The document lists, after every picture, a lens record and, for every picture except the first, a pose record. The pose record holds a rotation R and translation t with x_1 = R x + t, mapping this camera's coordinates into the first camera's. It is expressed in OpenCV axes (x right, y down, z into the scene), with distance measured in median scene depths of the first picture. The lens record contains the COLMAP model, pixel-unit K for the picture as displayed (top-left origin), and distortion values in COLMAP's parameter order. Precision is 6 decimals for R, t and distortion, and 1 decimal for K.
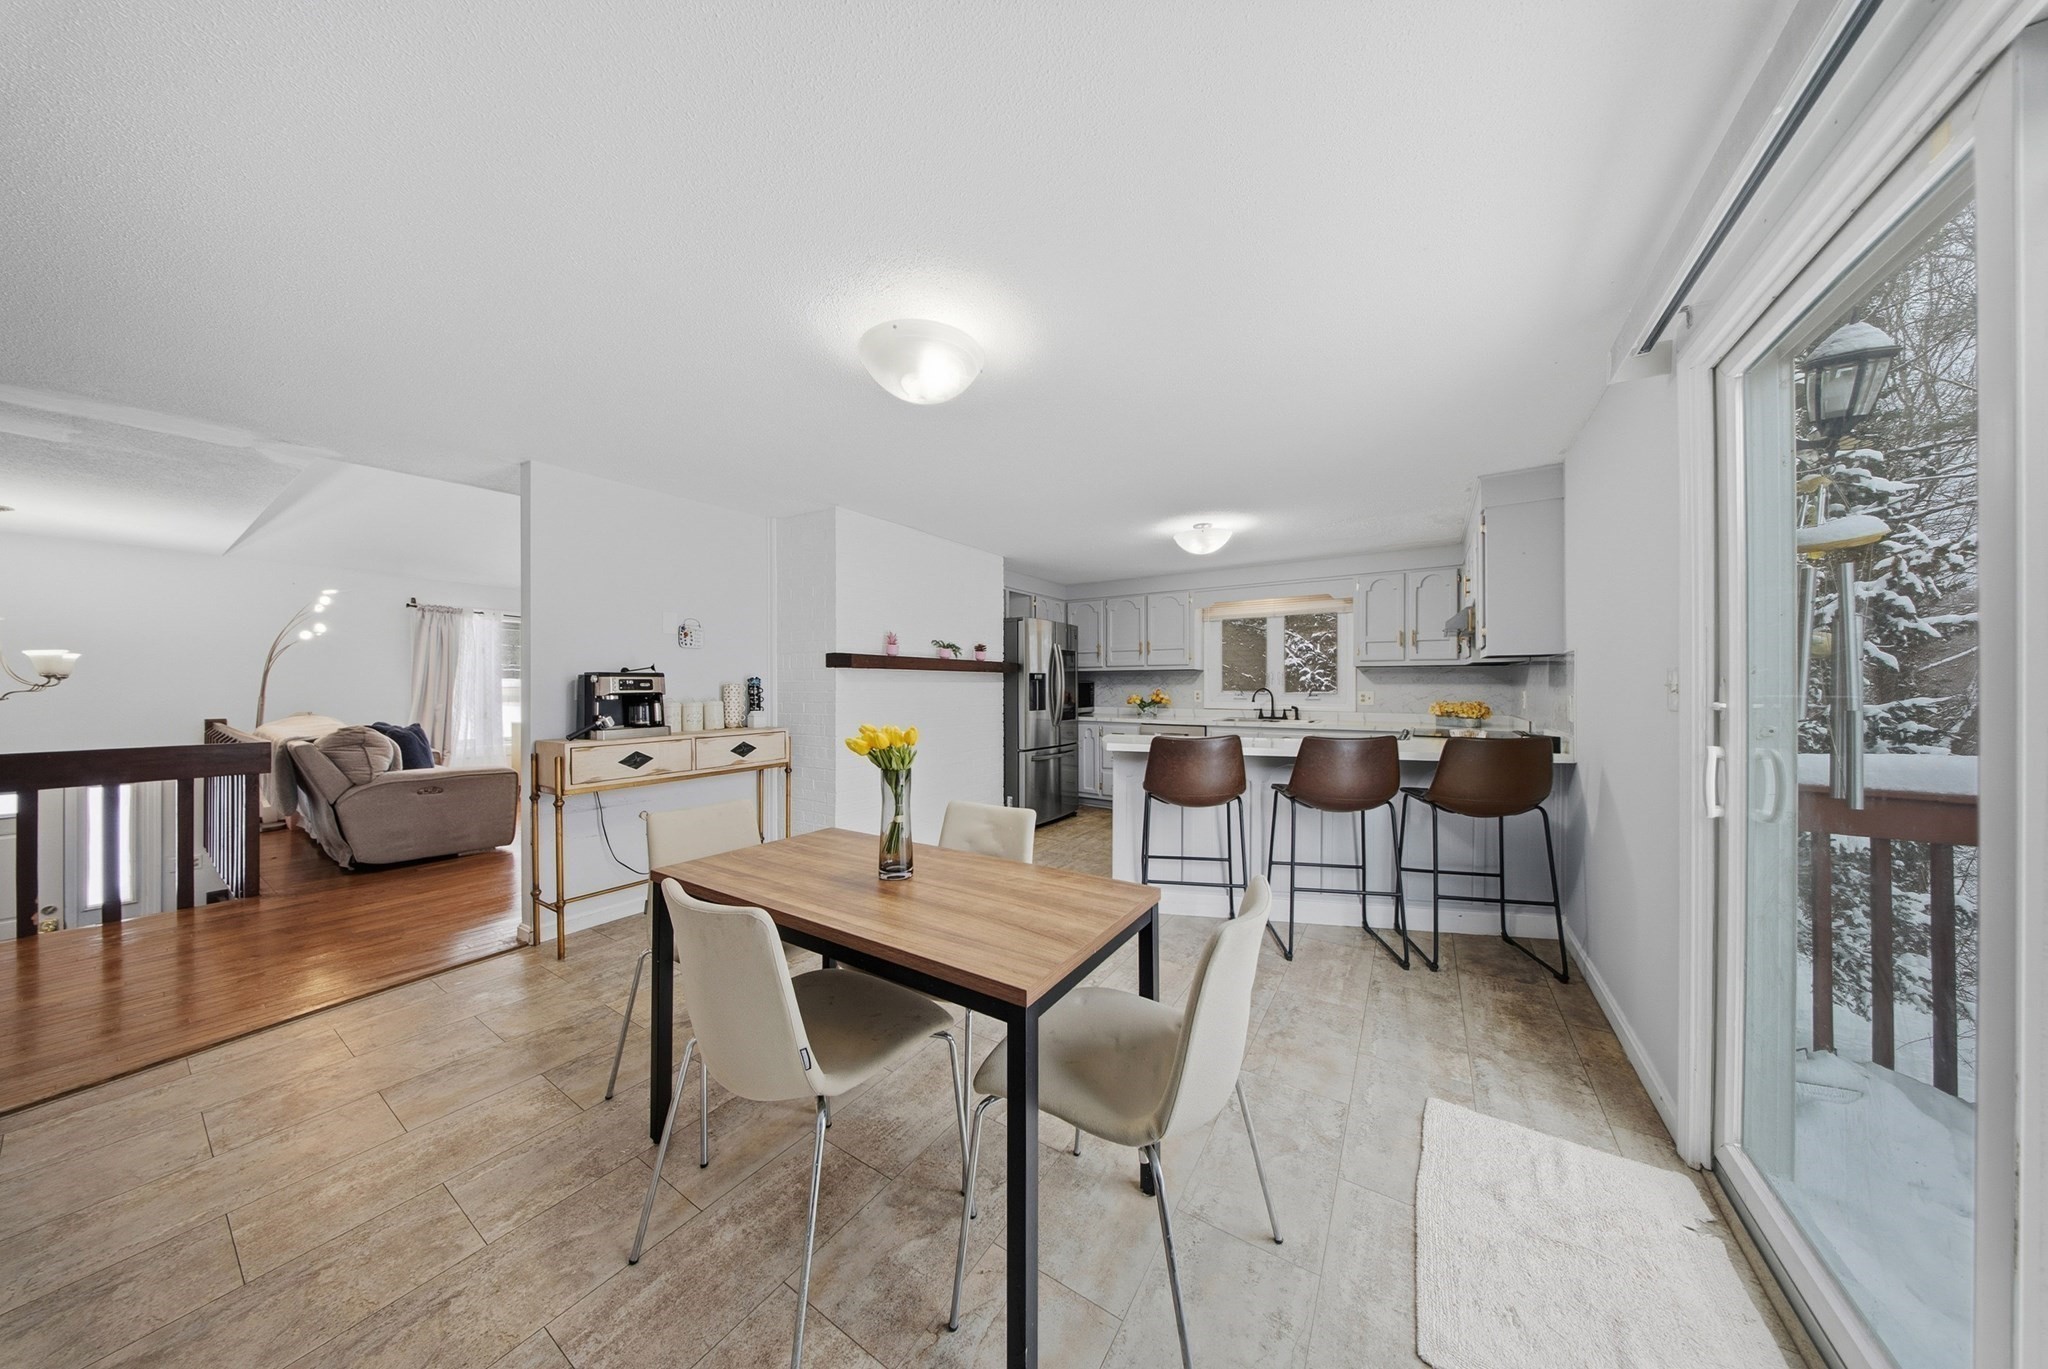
lens RADIAL K [[601.3, 0, 1027.7], [0, 601.3, 683.7], [0, 0, 1]] dist [-0.001684, -0.000188]
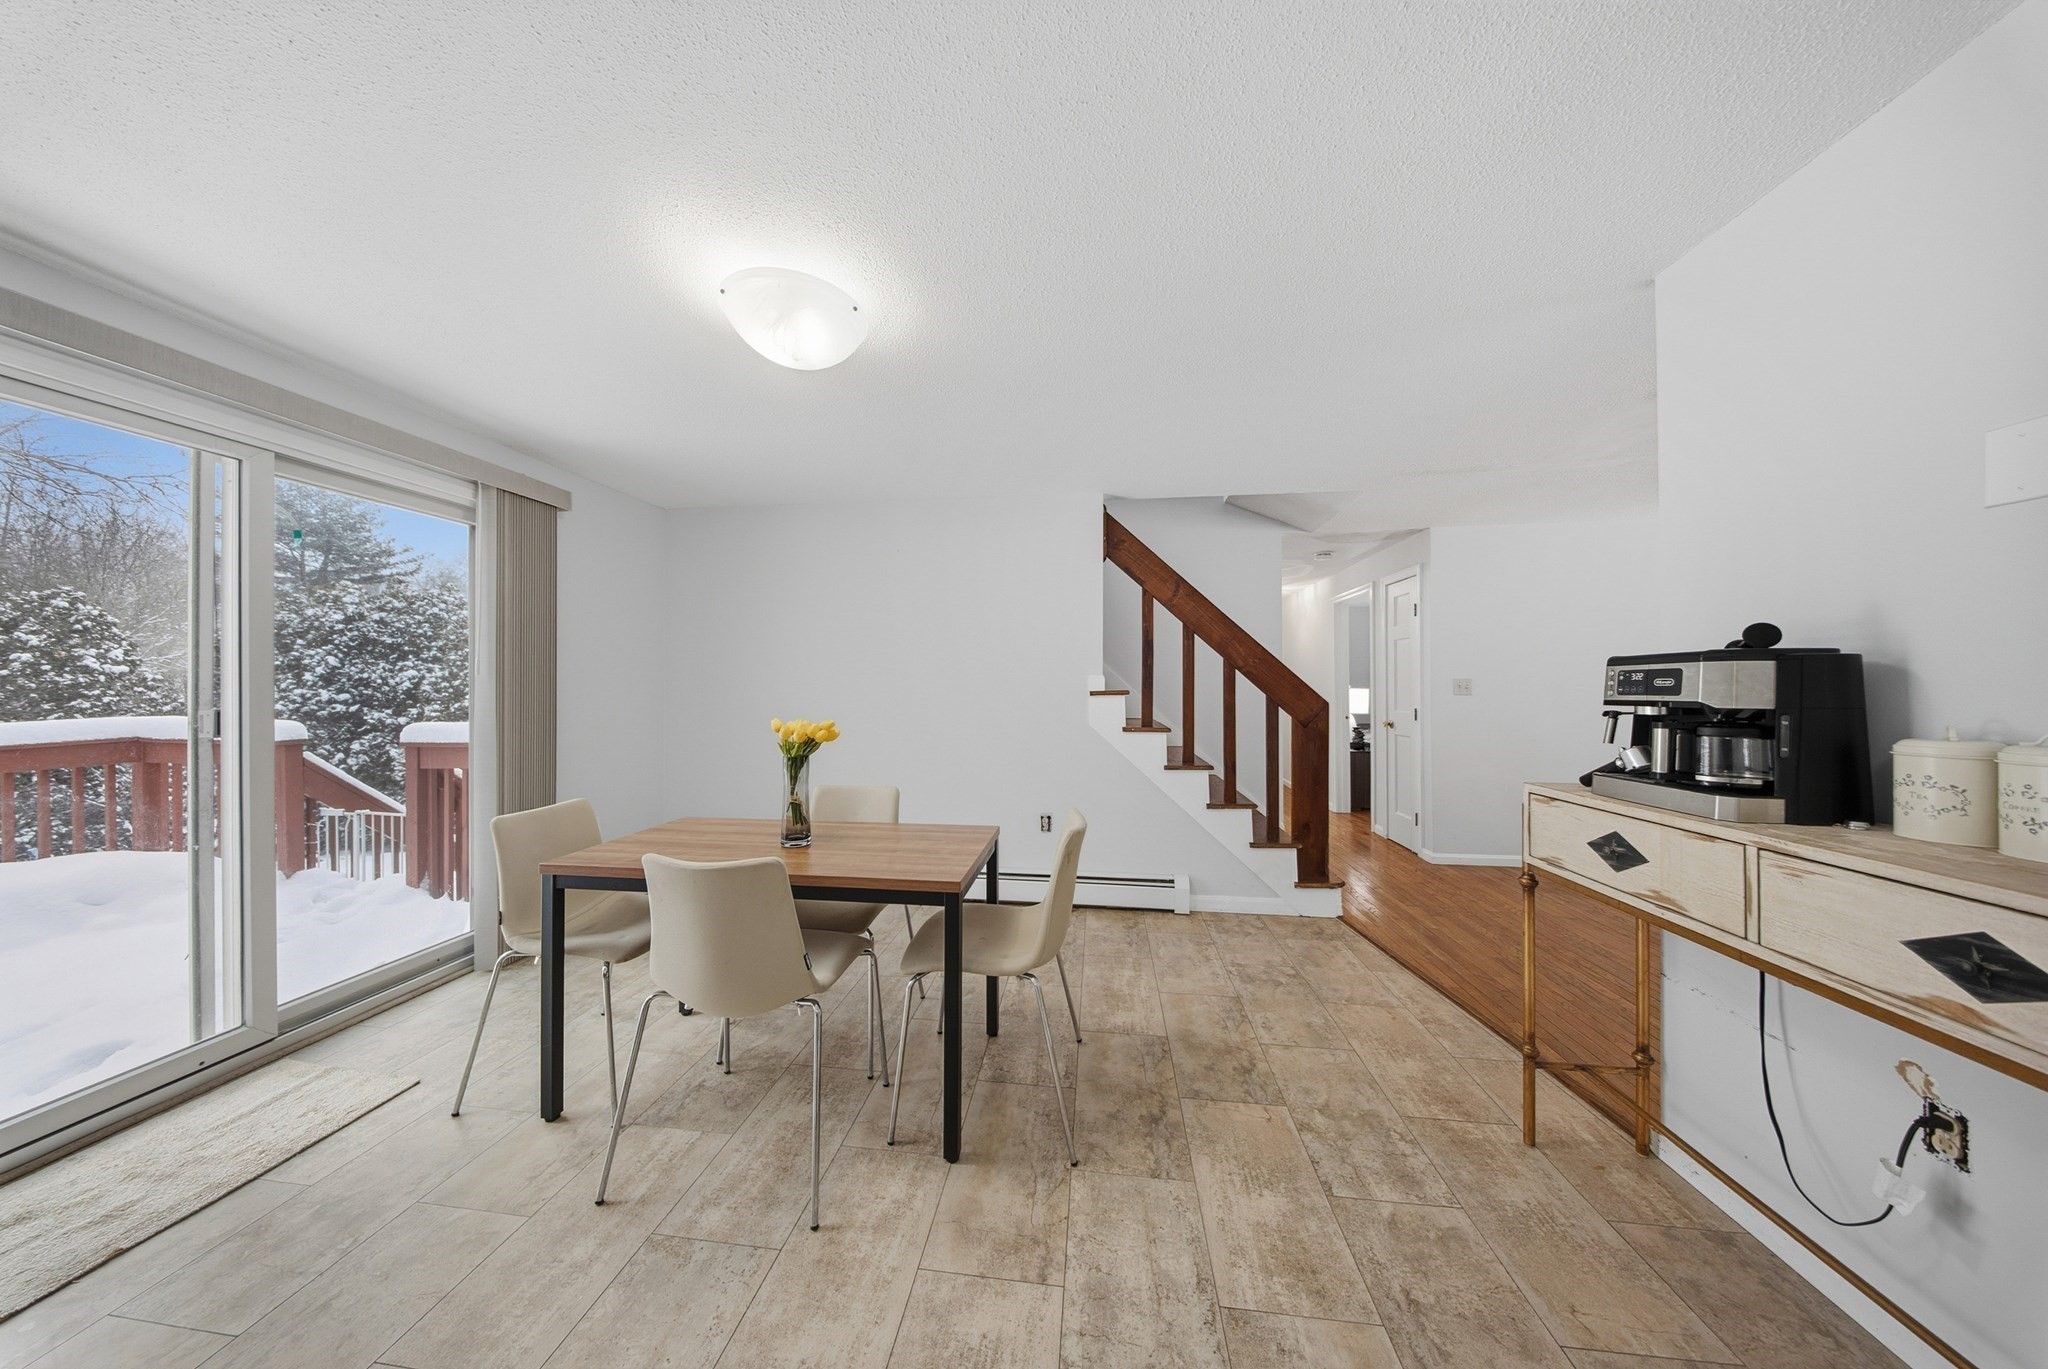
lens RADIAL K [[601.3, 0, 1027.7], [0, 601.3, 683.7], [0, 0, 1]] dist [-0.001684, -0.000188]
pose [[-0.899500, -0.002763, -0.436912, -0.035014], [-0.000191, 0.999982, -0.005930, 0.003118], [0.436920, -0.005251, -0.899485, 0.677922]]
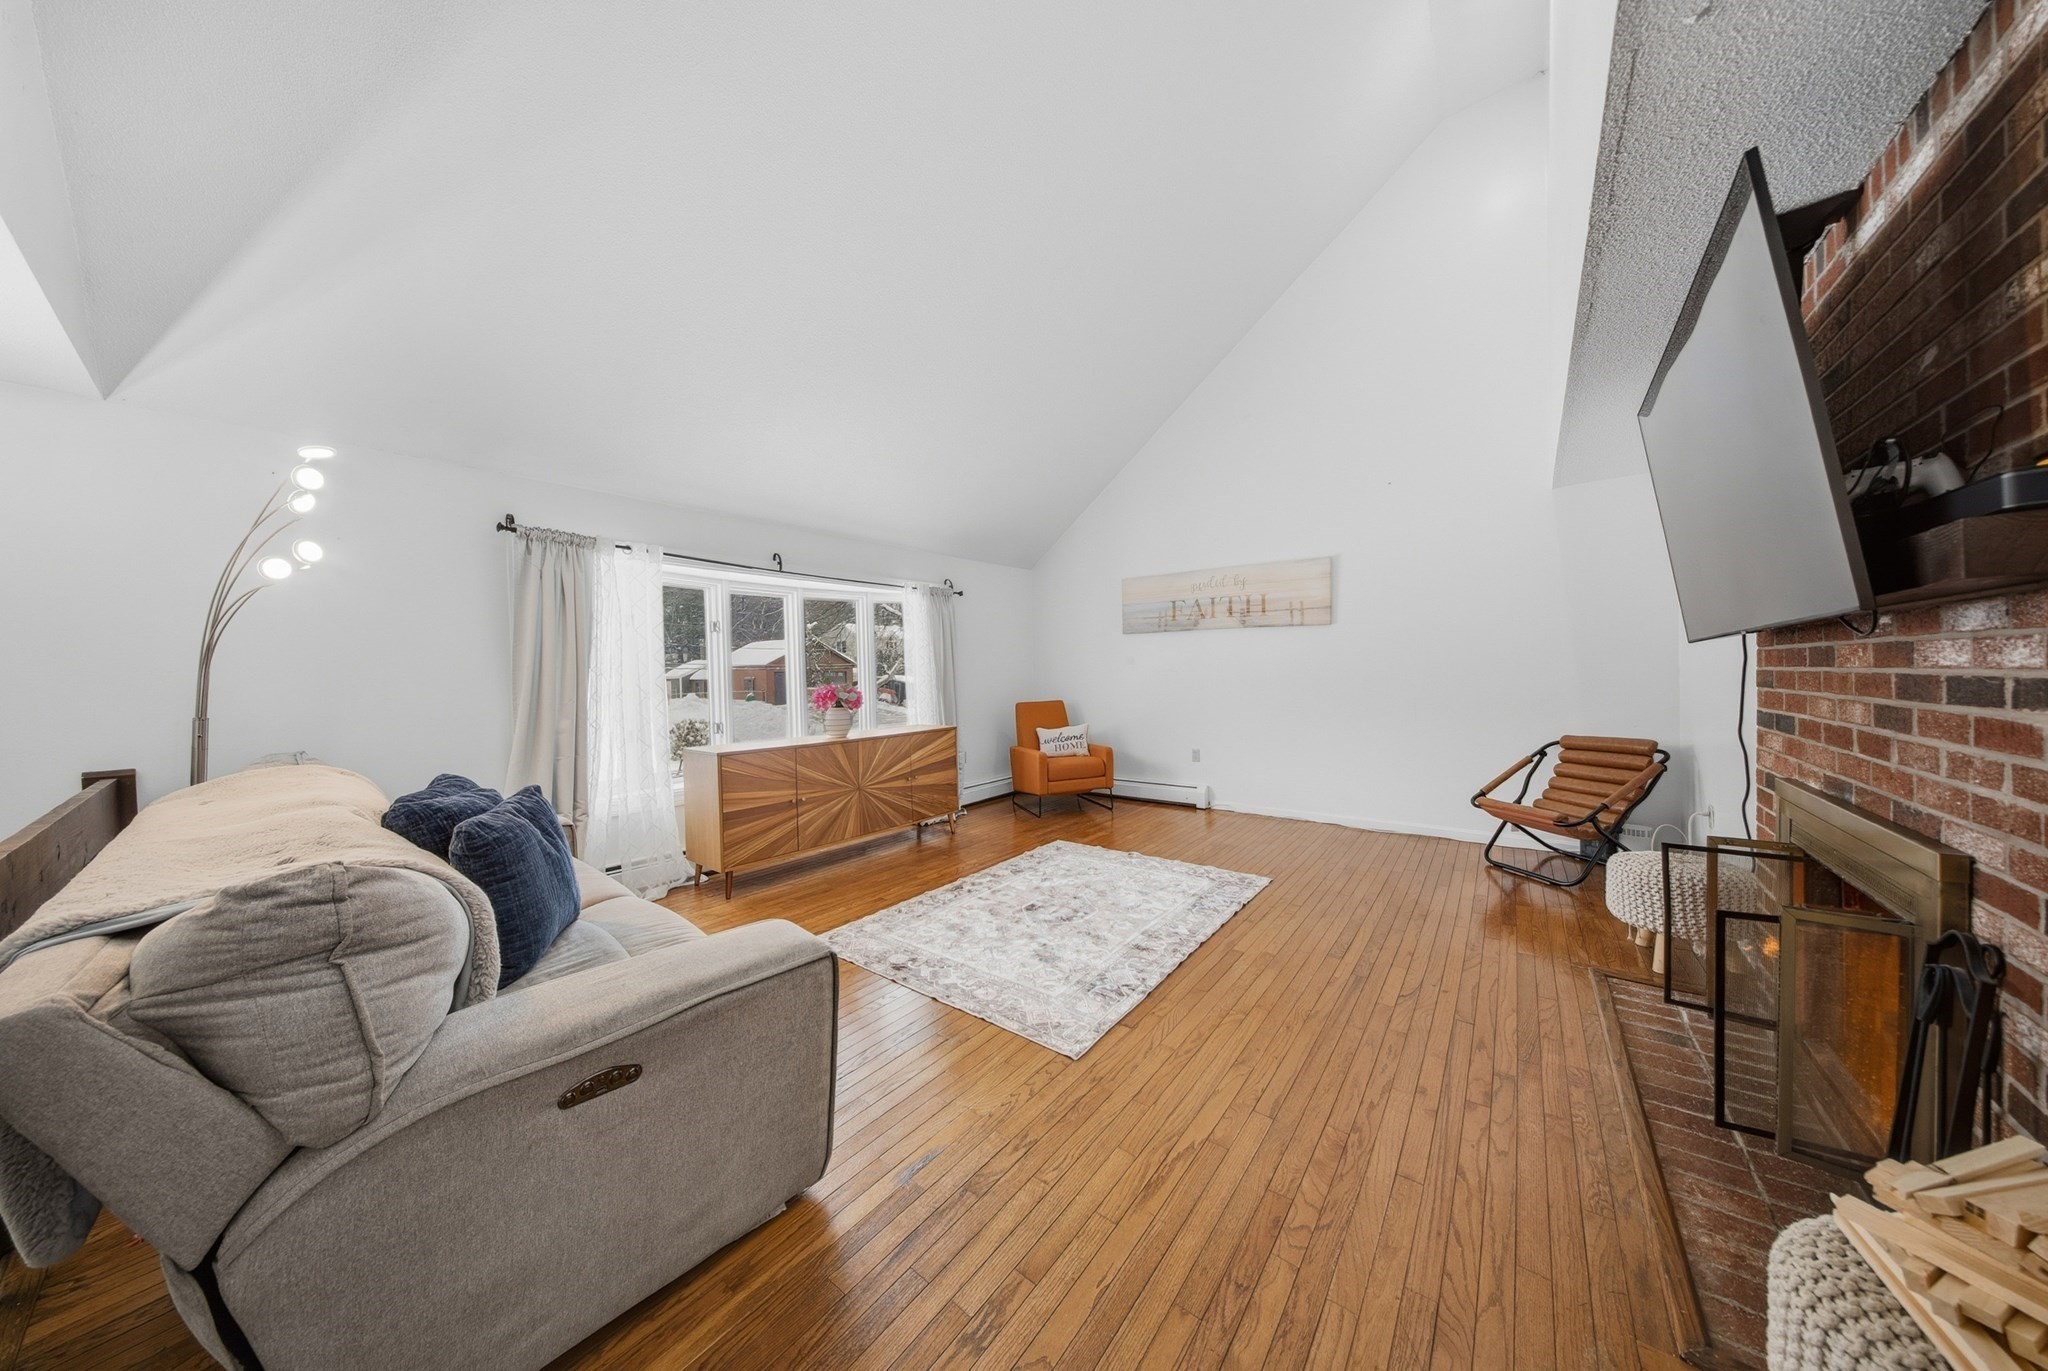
lens RADIAL K [[618.8, 0, 1013.9], [0, 618.8, 688.0], [0, 0, 1]] dist [-0.000844, -0.000026]
pose [[0.992828, -0.019630, -0.117932, -0.608420], [0.022628, 0.999453, 0.024139, 0.001372], [0.117393, -0.026634, 0.992728, 0.591952]]
